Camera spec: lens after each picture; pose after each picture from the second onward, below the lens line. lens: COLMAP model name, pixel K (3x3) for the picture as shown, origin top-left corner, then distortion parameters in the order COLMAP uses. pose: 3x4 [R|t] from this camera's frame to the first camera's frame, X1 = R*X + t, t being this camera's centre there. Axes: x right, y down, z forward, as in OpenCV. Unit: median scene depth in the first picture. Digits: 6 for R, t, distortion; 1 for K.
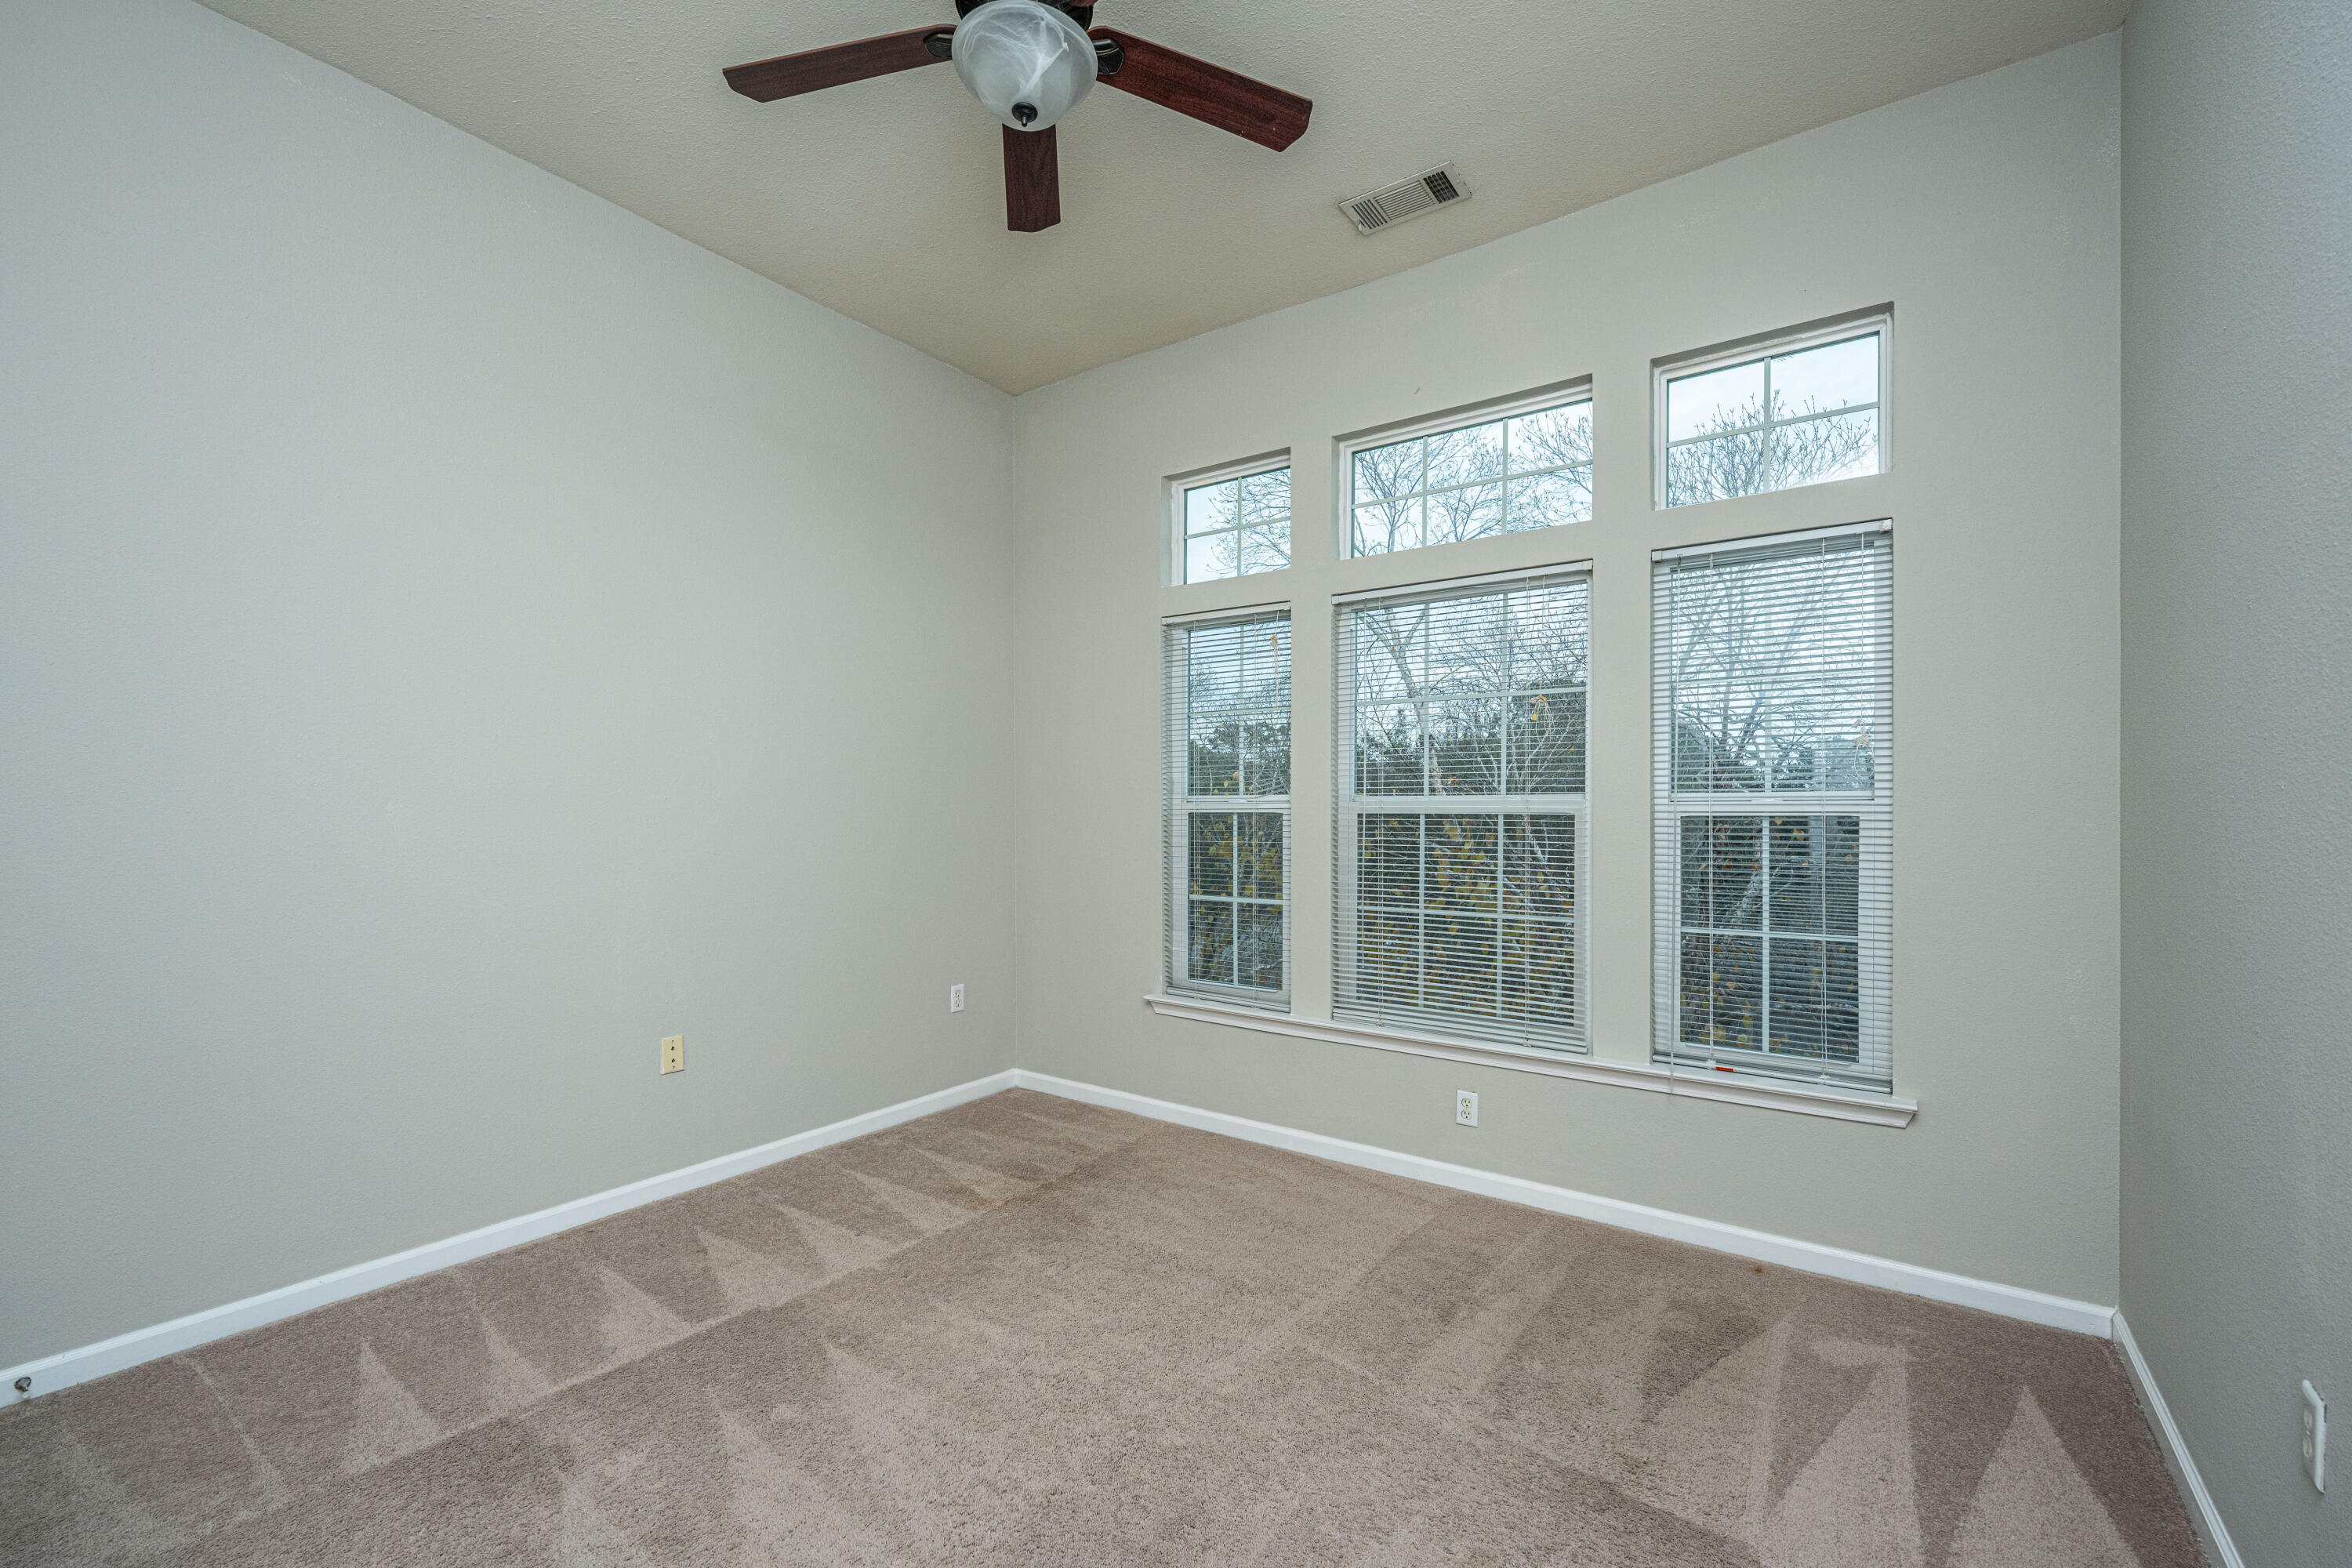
lens RADIAL K [[946.1, 0, 1142.6], [0, 946.1, 822.5], [0, 0, 1]] dist [0.002327, -0.000191]
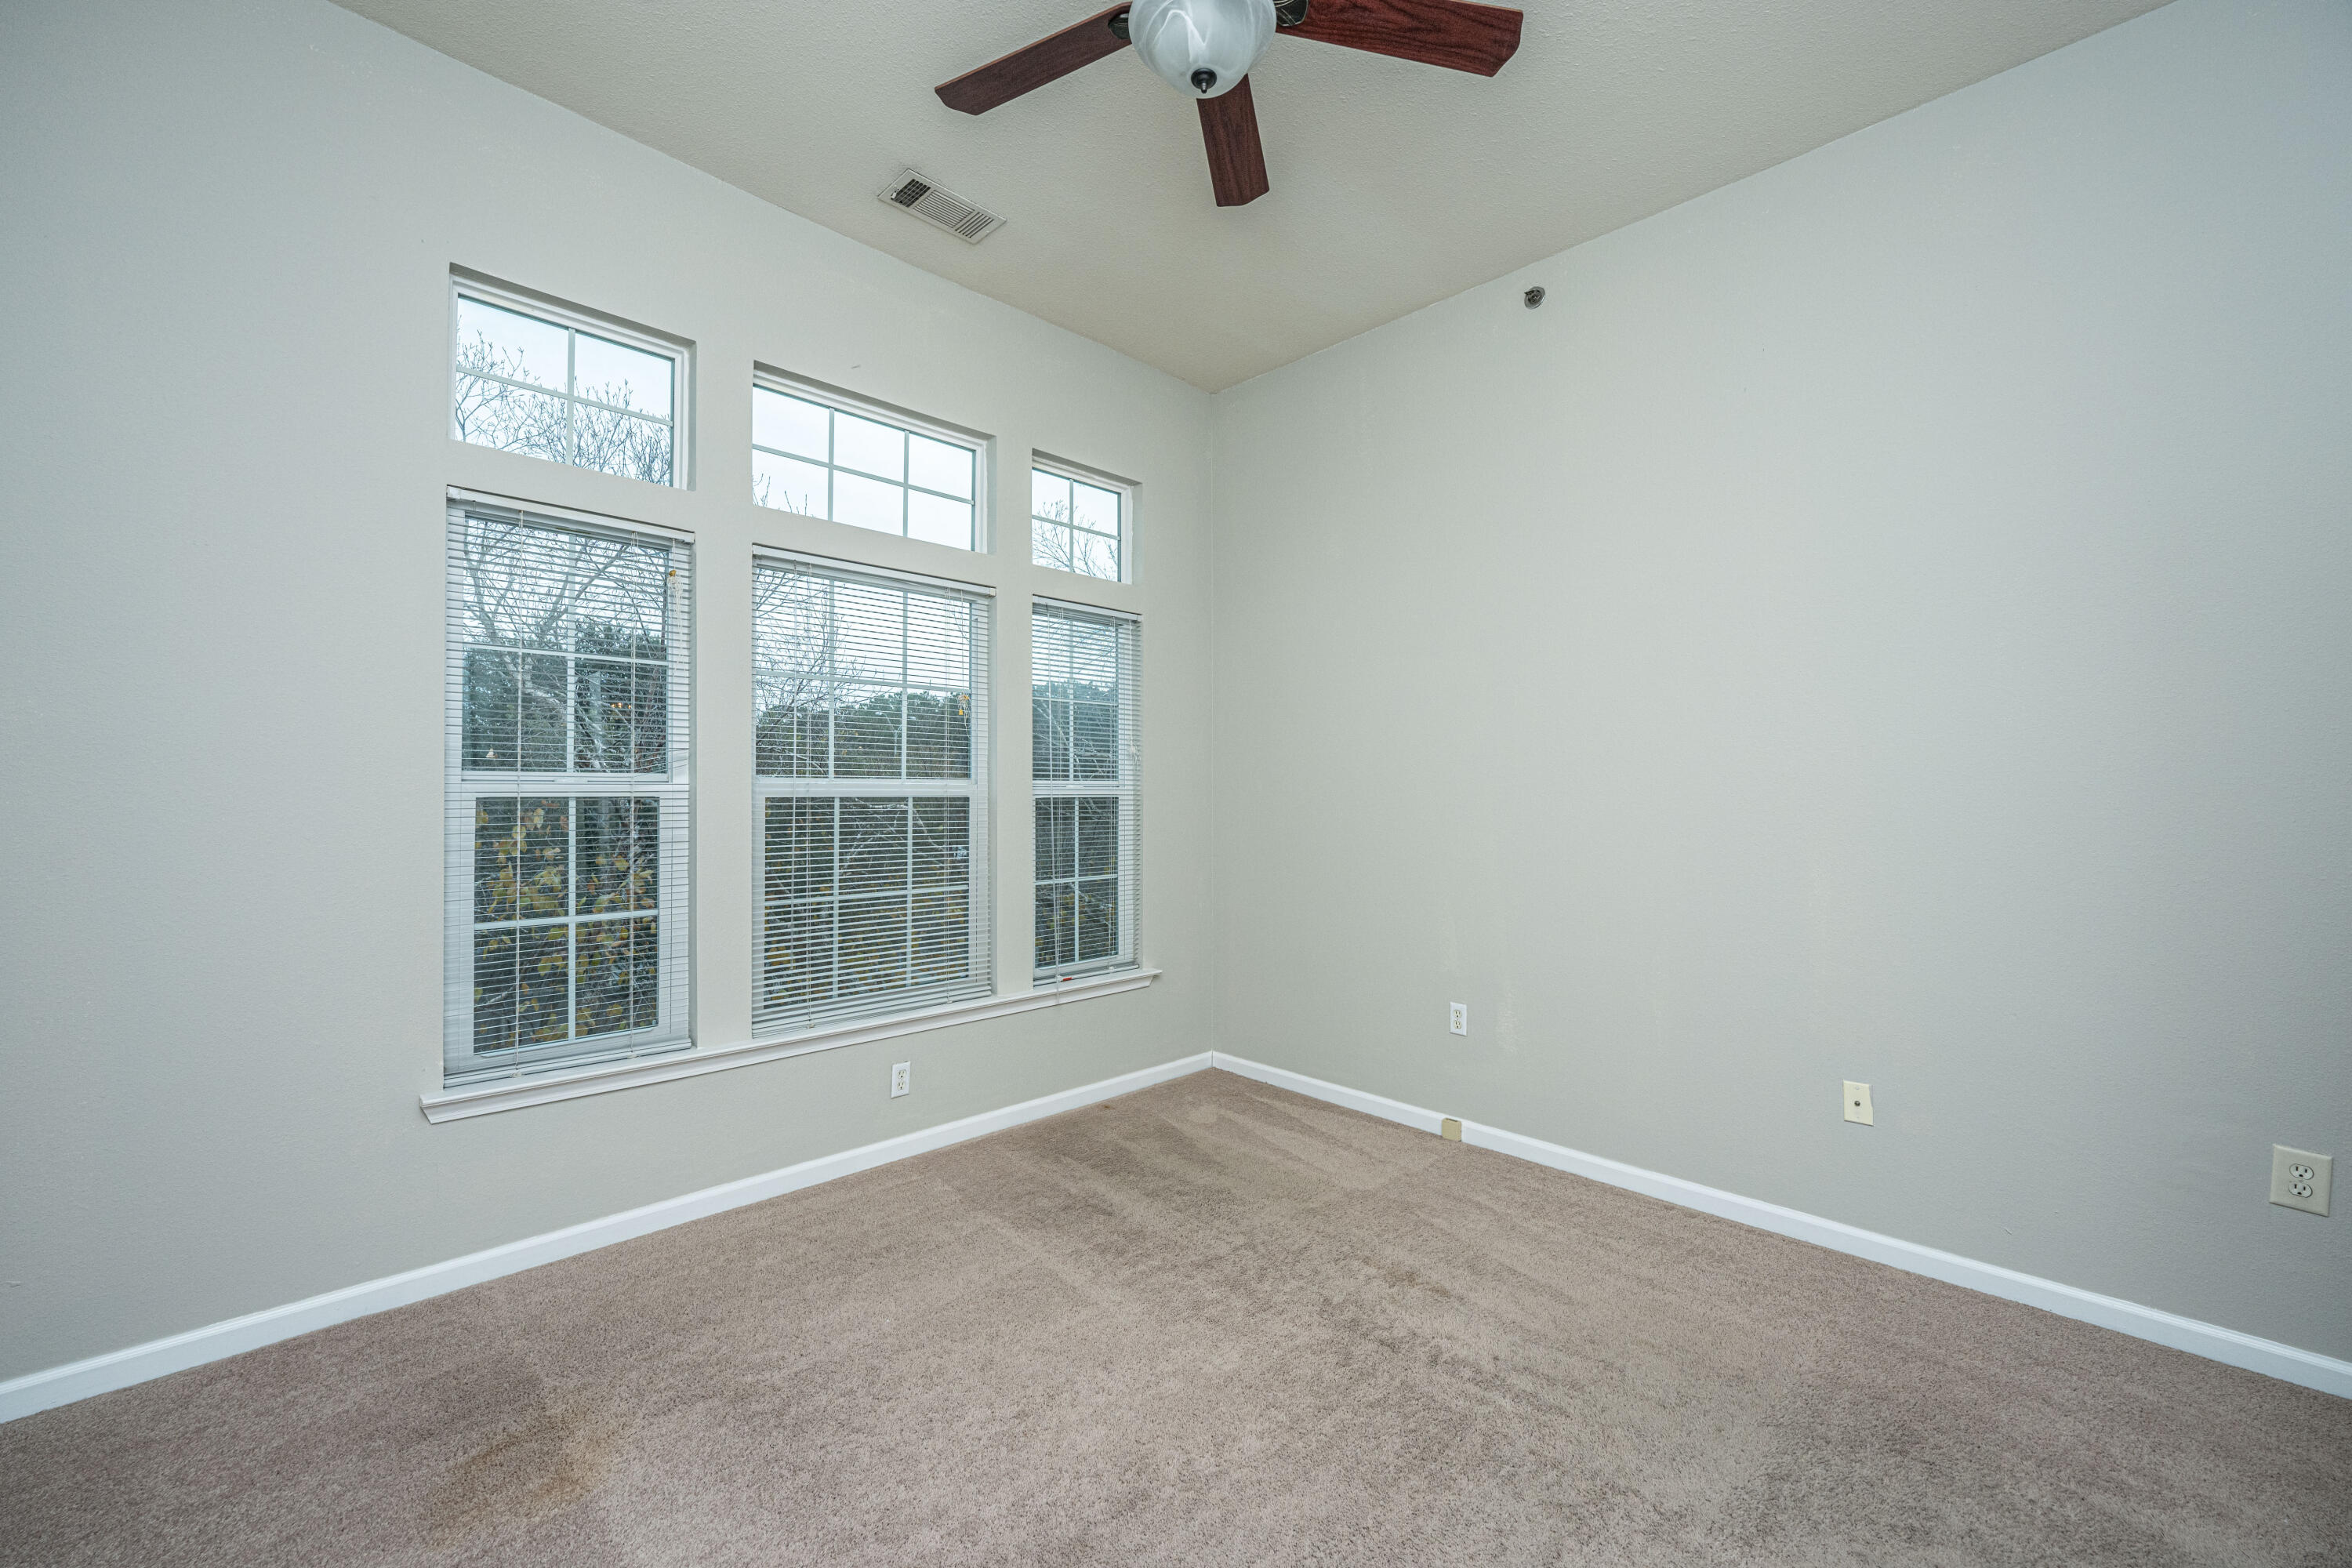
lens RADIAL K [[946.1, 0, 1281.9], [0, 946.1, 776.3], [0, 0, 1]] dist [0.002327, -0.000191]
pose [[0.128209, 0.014974, 0.991634, -0.629337], [0.010502, 0.999809, -0.016455, -0.009740], [-0.991692, 0.012524, 0.128027, 0.442029]]
